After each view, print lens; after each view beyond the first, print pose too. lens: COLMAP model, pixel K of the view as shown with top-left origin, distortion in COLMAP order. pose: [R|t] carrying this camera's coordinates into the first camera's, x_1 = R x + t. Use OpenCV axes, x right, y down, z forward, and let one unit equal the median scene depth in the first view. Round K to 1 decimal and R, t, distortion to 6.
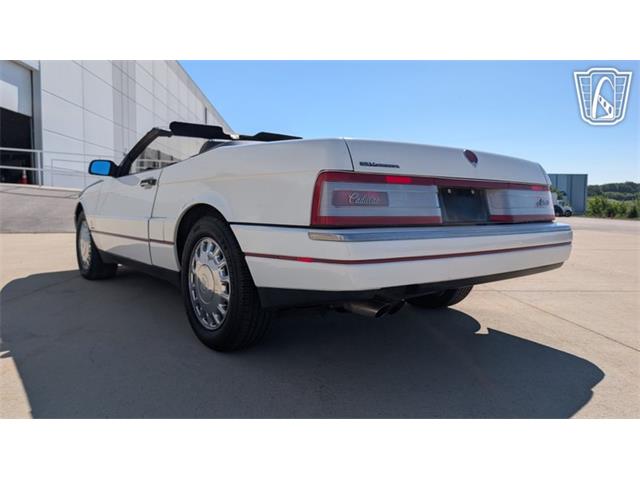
lens RADIAL K [[472.7, 0, 316.1], [0, 472.7, 221.5], [0, 0, 1]] dist [0.017639, -0.018675]
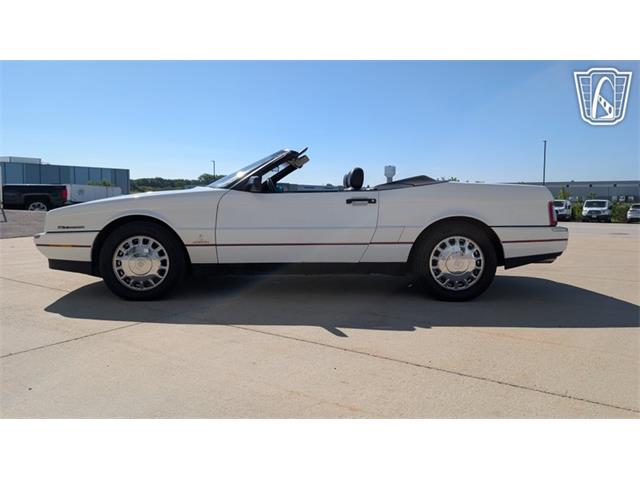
lens RADIAL K [[472.7, 0, 321.1], [0, 472.7, 229.5], [0, 0, 1]] dist [0.017639, -0.018675]
pose [[0.605271, -0.057171, 0.793964, -1.248480], [0.032127, 0.998359, 0.047397, -0.058213], [-0.795371, -0.003181, 0.606115, 0.238644]]
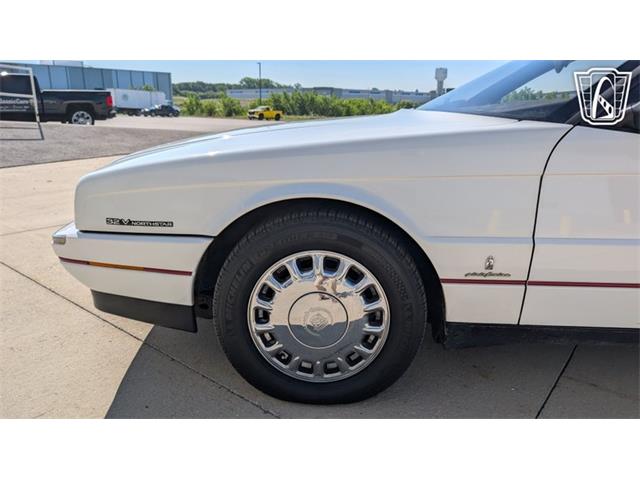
lens RADIAL K [[472.7, 0, 322.2], [0, 472.7, 234.5], [0, 0, 1]] dist [0.017639, -0.018675]
pose [[0.671828, -0.200089, 0.713170, -0.913549], [0.027709, 0.968938, 0.245745, -0.120864], [-0.740188, -0.145337, 0.656505, 0.981266]]
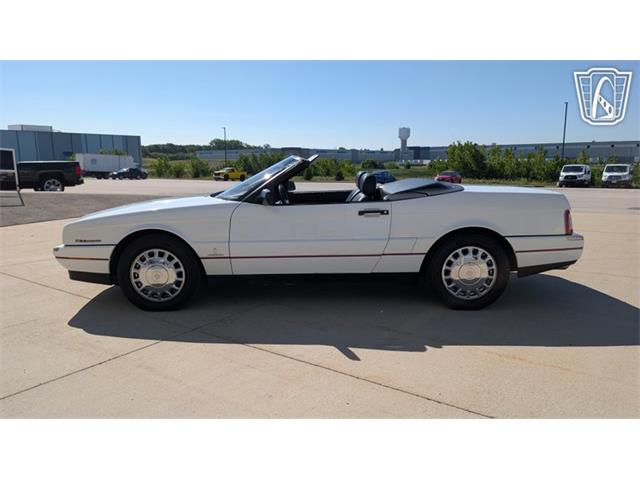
lens RADIAL K [[472.7, 0, 320.3], [0, 472.7, 244.5], [0, 0, 1]] dist [0.017639, -0.018675]
pose [[0.627256, -0.145754, 0.765052, -1.240378], [0.044106, 0.987403, 0.151953, -0.169903], [-0.777563, -0.061570, 0.625784, 0.237939]]
